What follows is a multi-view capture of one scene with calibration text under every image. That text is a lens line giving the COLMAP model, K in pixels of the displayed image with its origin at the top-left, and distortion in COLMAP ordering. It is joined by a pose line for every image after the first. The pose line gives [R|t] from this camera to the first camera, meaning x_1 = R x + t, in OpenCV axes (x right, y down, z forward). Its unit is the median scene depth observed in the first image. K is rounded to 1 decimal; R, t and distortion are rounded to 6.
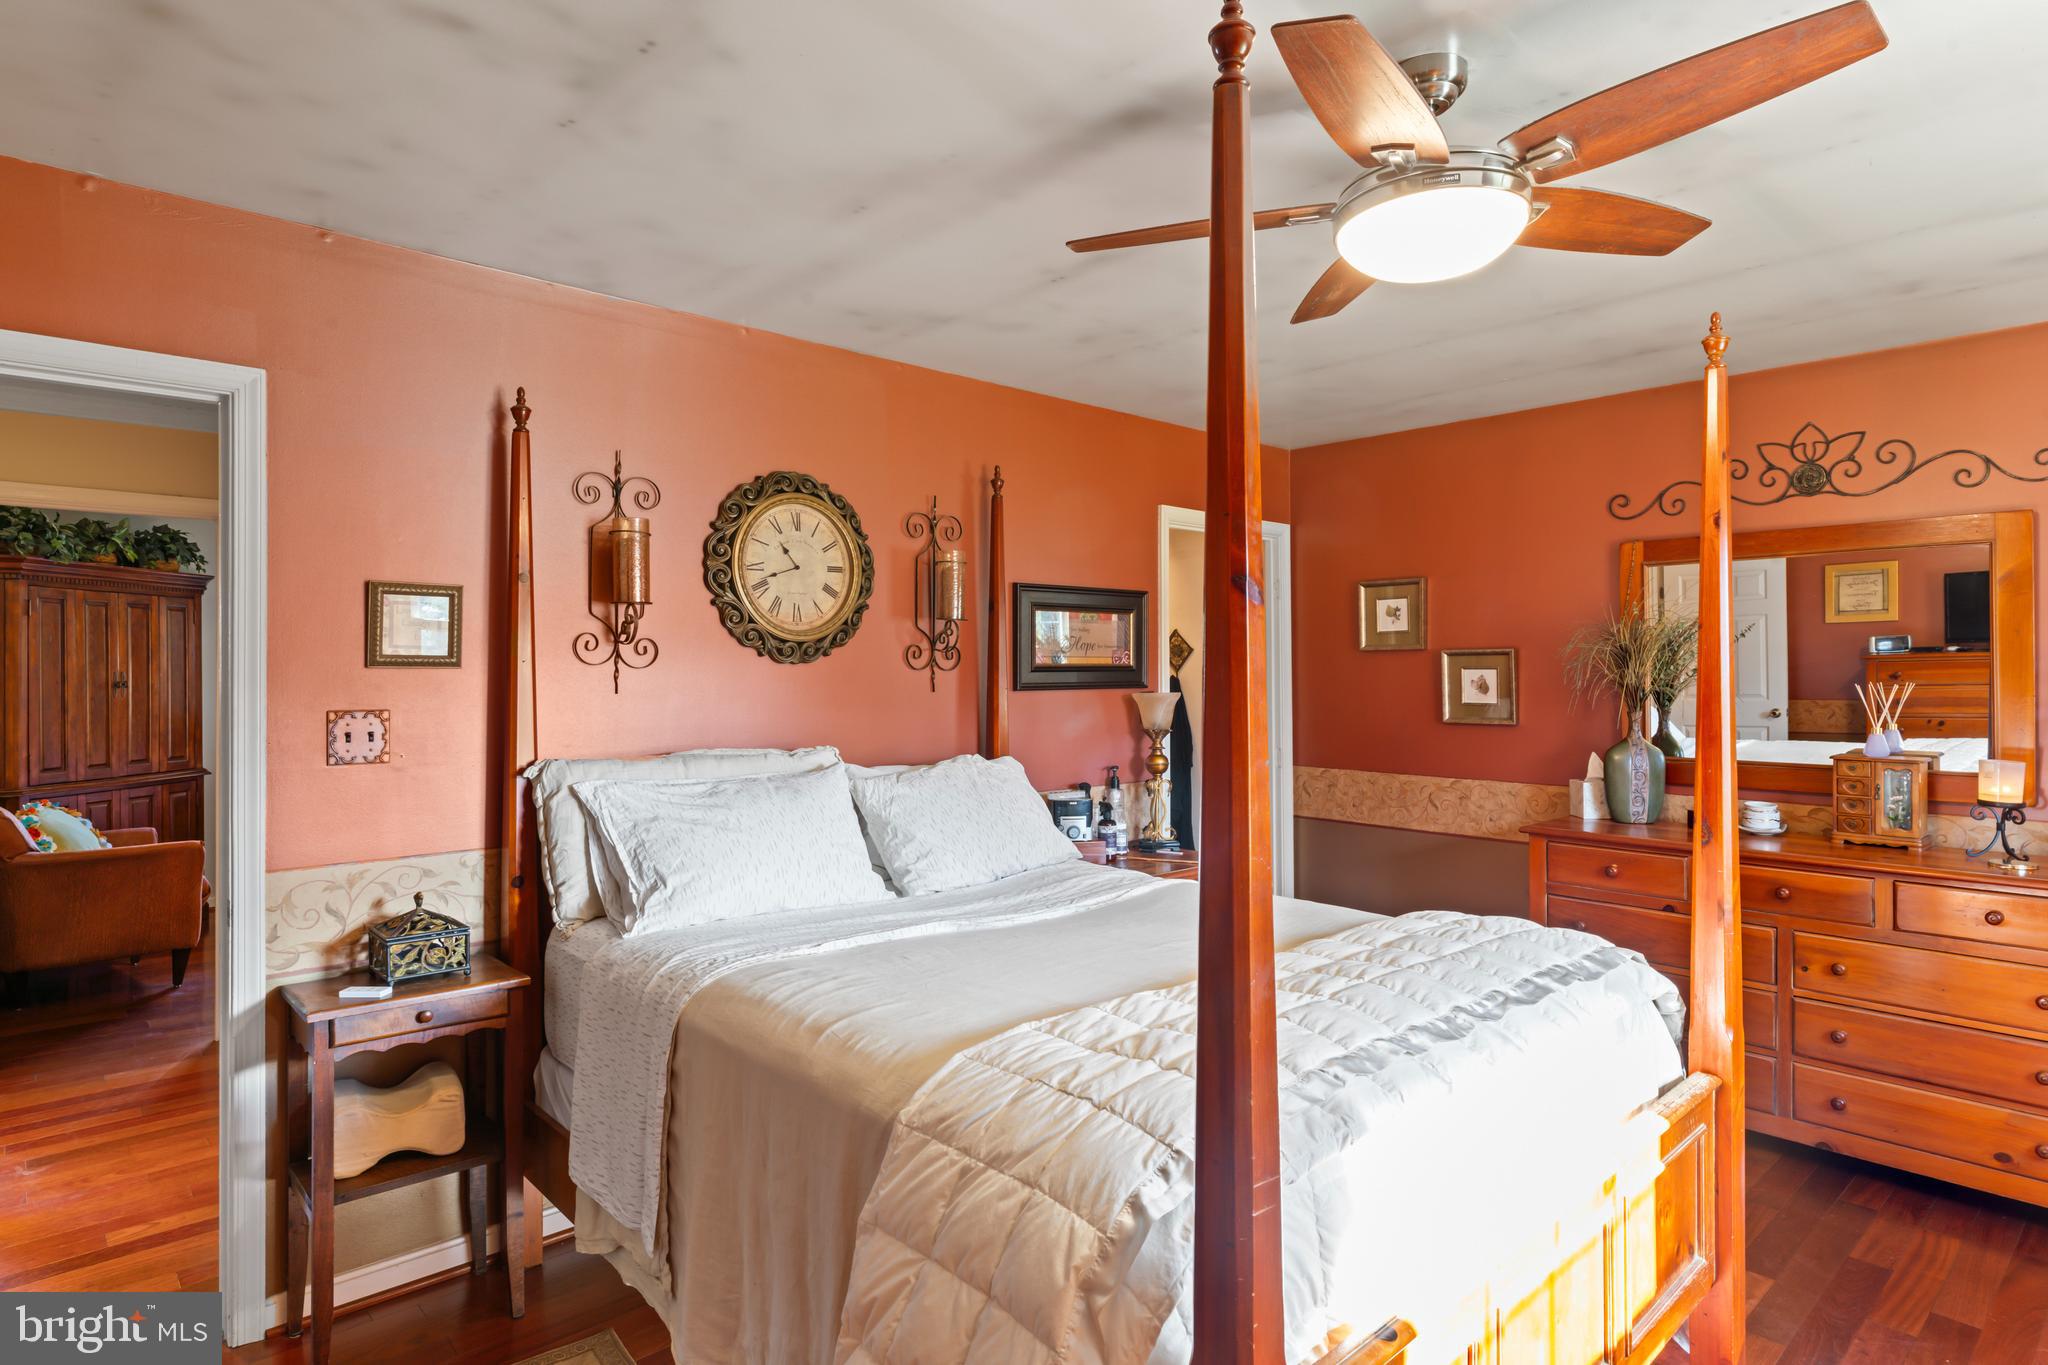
lens RADIAL K [[1107.5, 0, 1024.0], [0, 1107.5, 682.5], [0, 0, 1]] dist [-0.002559, -0.000400]
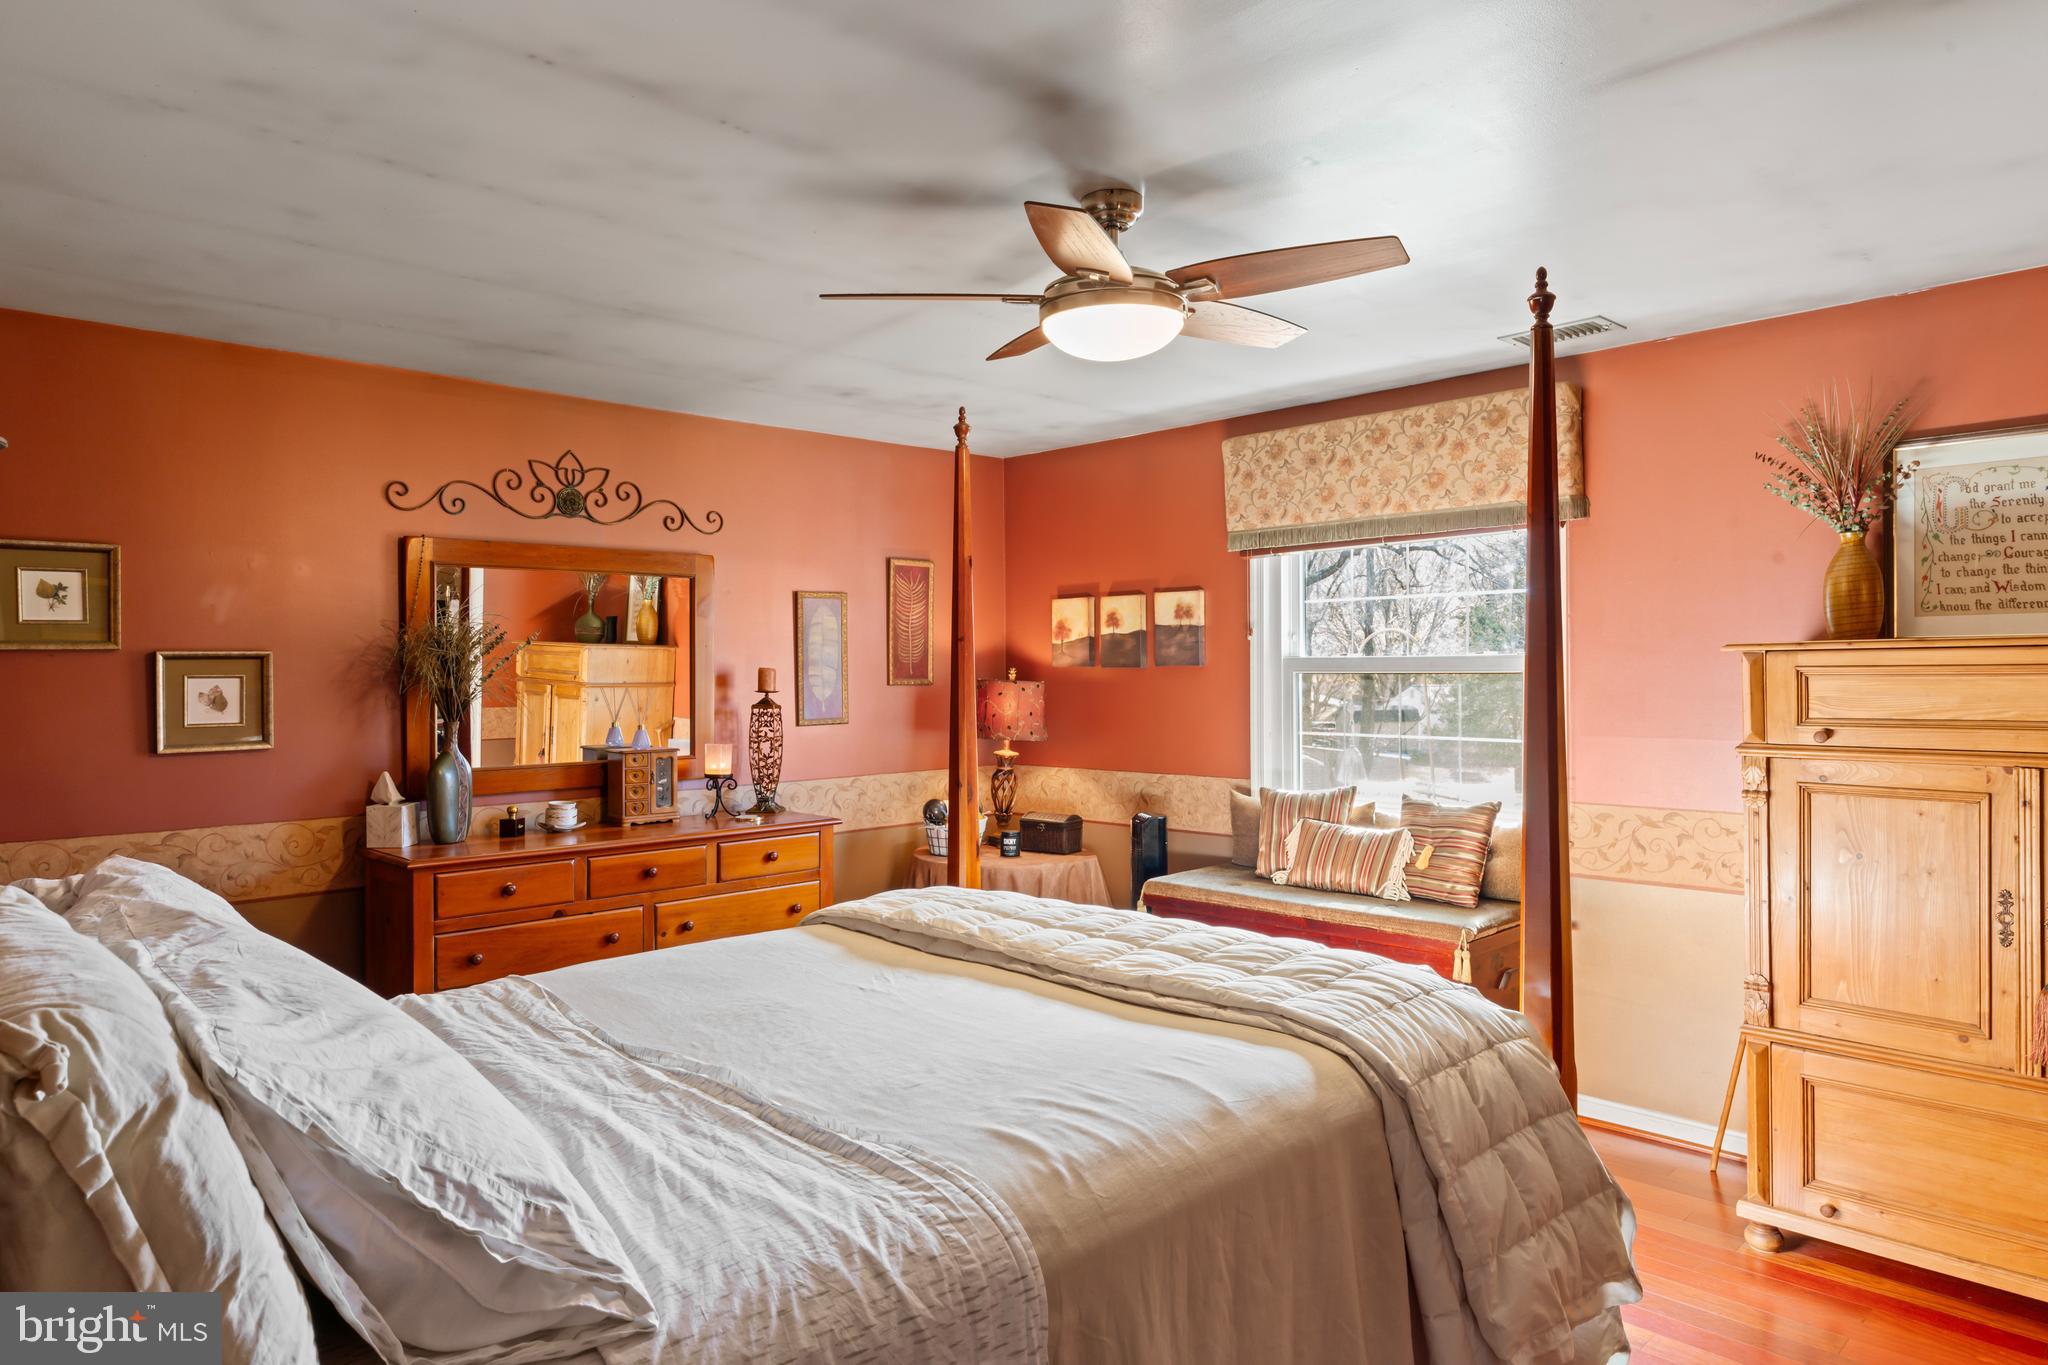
lens RADIAL K [[1256.0, 0, 1046.9], [0, 1256.0, 657.5], [0, 0, 1]] dist [-0.003000, -0.000565]
pose [[-0.032766, 0.012657, 0.999383, -0.535023], [0.020868, 0.999711, -0.011977, -0.004640], [-0.999245, 0.020463, -0.033020, 0.559432]]
